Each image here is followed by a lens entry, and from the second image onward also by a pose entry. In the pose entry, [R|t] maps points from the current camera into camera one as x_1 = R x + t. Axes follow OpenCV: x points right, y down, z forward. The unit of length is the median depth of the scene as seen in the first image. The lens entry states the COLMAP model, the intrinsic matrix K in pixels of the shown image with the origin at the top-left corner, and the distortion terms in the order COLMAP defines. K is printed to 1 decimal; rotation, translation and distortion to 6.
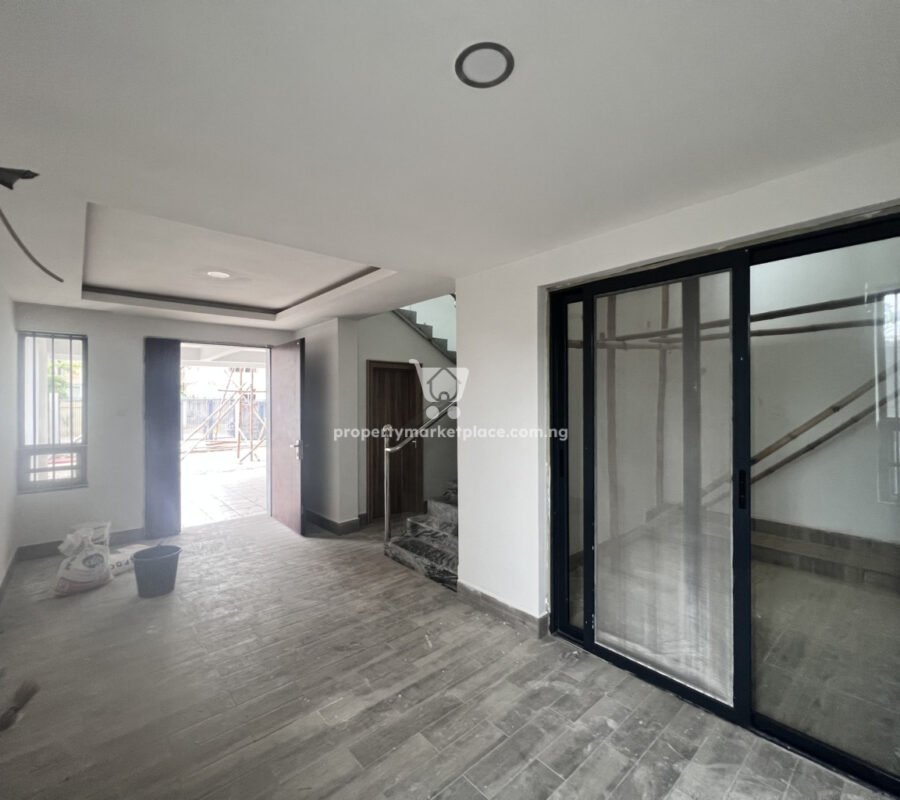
lens RADIAL K [[417.4, 0, 450.0], [0, 417.4, 400.0], [0, 0, 1]] dist [0.001205, 0.000177]
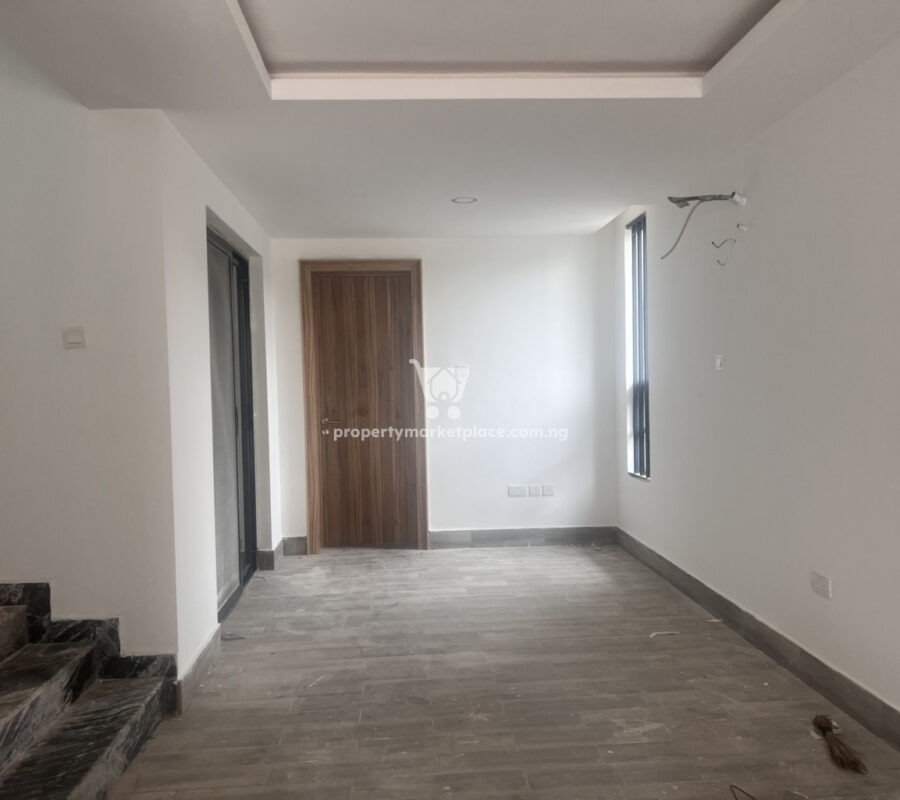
lens RADIAL K [[801.5, 0, 461.5], [0, 801.5, 399.9], [0, 0, 1]] dist [0.047161, -0.051561]
pose [[-0.792433, 0.007300, 0.609915, -1.198493], [0.031774, 0.999065, 0.029324, 0.079606], [-0.609130, 0.042617, -0.791924, 2.123842]]
